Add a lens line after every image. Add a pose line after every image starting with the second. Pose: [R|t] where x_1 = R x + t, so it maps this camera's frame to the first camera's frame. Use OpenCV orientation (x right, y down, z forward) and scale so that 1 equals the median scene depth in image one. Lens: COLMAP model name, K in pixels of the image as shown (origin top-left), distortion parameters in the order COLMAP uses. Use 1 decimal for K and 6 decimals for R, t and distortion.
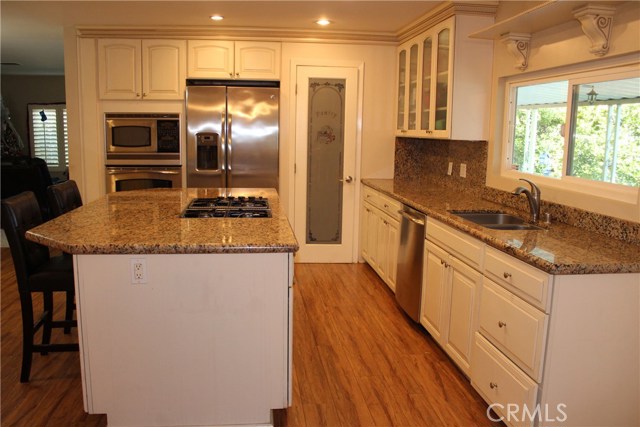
lens RADIAL K [[534.7, 0, 316.4], [0, 534.7, 219.3], [0, 0, 1]] dist [-0.164052, 0.147368]
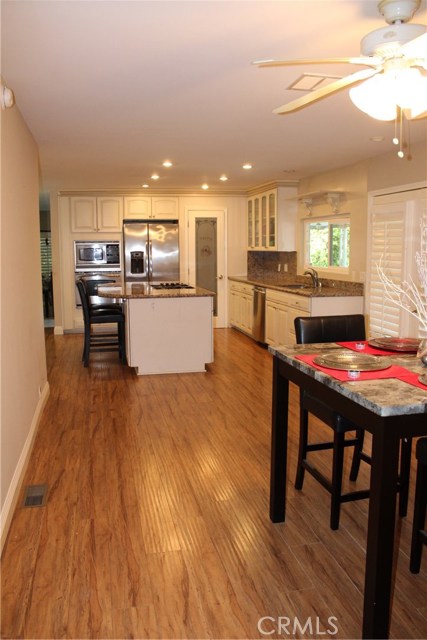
lens RADIAL K [[534.7, 0, 213.5], [0, 534.7, 320.0], [0, 0, 1]] dist [-0.164052, 0.147368]
pose [[0.994996, -0.037565, 0.092583, -0.133531], [0.040342, 0.998785, -0.028309, 0.116252], [-0.091408, 0.031902, 0.995302, -0.723810]]
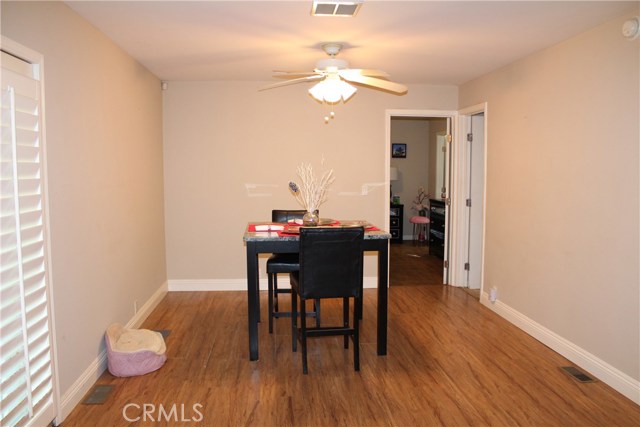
lens RADIAL K [[534.7, 0, 316.4], [0, 534.7, 219.3], [0, 0, 1]] dist [-0.164052, 0.147368]
pose [[-0.998940, -0.029186, 0.035593, 0.052240], [-0.018922, 0.965292, 0.260486, -0.093320], [-0.041960, 0.259537, -0.964821, 0.550632]]
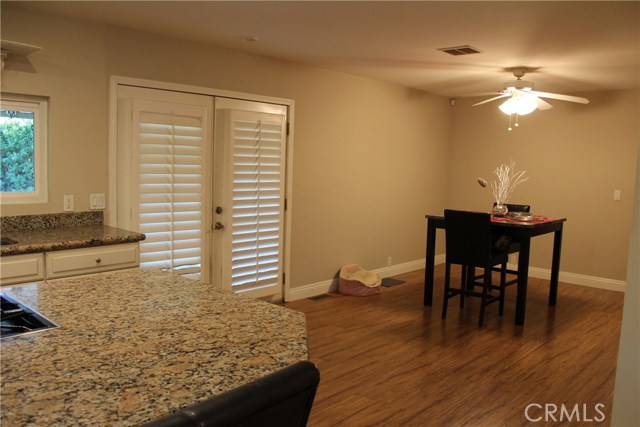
lens RADIAL K [[534.7, 0, 316.4], [0, 534.7, 219.3], [0, 0, 1]] dist [-0.164052, 0.147368]
pose [[-0.646945, -0.126063, 0.752044, -0.478145], [0.082260, 0.968947, 0.233186, -0.127159], [-0.758087, 0.212721, -0.616485, 0.652098]]
